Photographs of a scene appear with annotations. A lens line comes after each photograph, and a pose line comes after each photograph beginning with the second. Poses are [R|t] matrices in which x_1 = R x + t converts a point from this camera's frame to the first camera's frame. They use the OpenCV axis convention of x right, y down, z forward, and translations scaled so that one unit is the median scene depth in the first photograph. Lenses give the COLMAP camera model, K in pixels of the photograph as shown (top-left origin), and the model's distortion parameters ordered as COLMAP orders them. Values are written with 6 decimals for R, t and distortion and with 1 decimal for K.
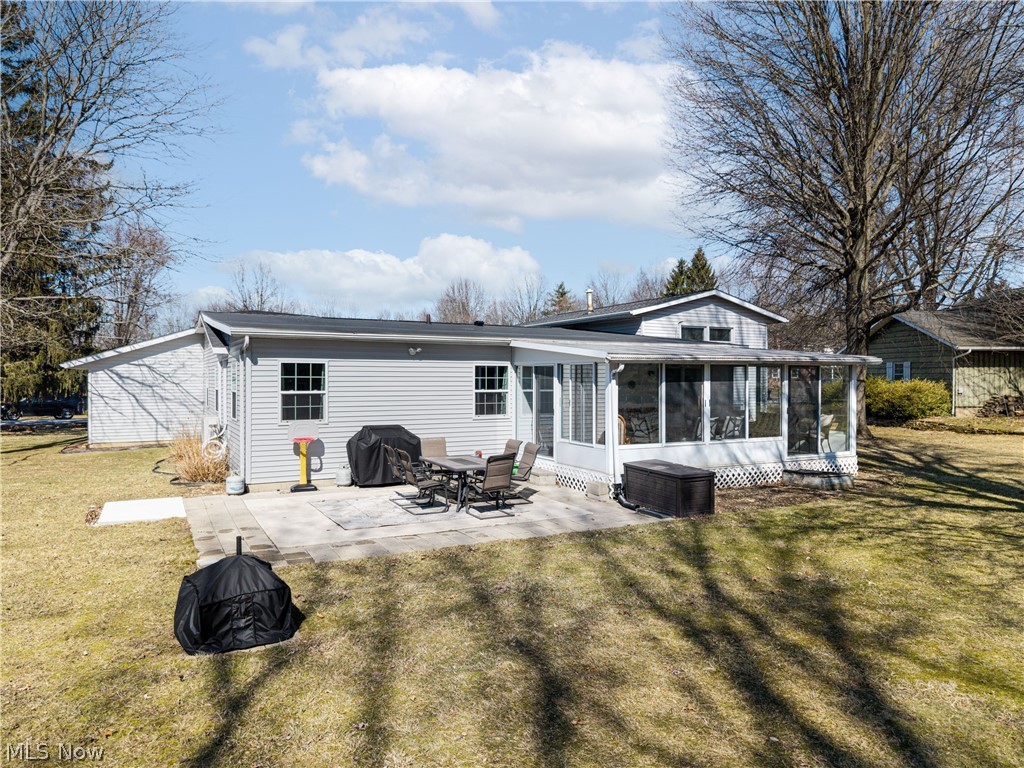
lens RADIAL K [[684.6, 0, 515.5], [0, 684.6, 376.6], [0, 0, 1]] dist [-0.000614, -0.005777]
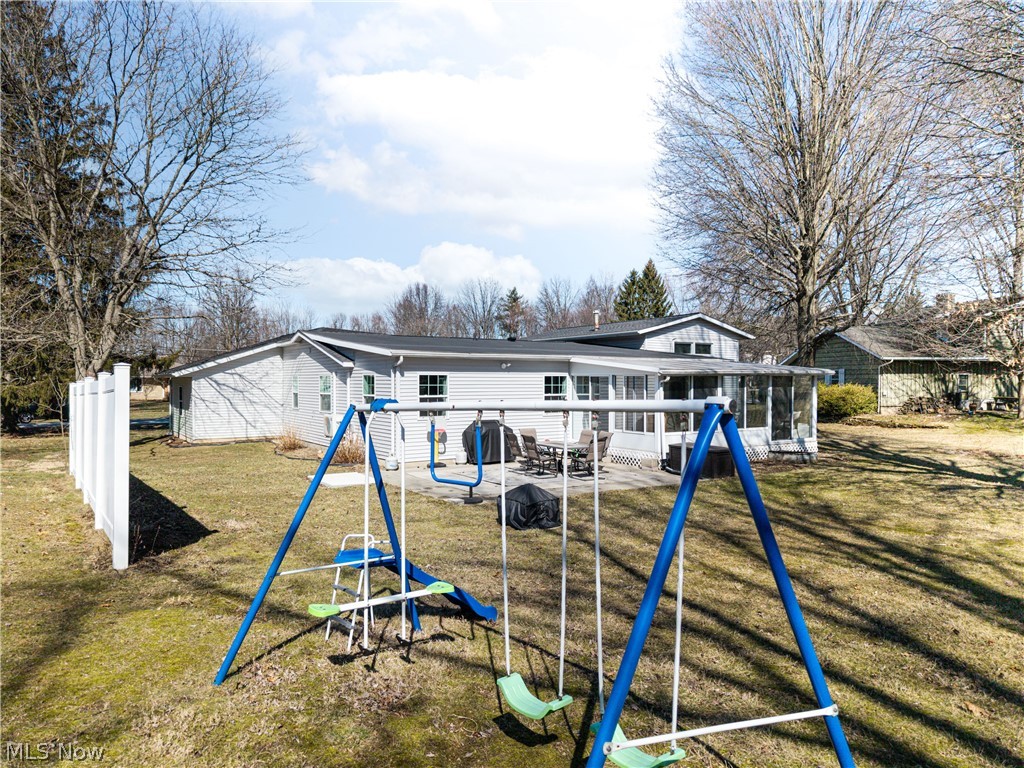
lens RADIAL K [[688.6, 0, 512.0], [0, 688.6, 384.0], [0, 0, 1]] dist [0.002434, -0.001139]
pose [[0.996240, -0.001591, 0.086619, -0.167749], [0.000951, 0.999972, 0.007430, -0.007303], [-0.086628, -0.007320, 0.996214, -0.236644]]
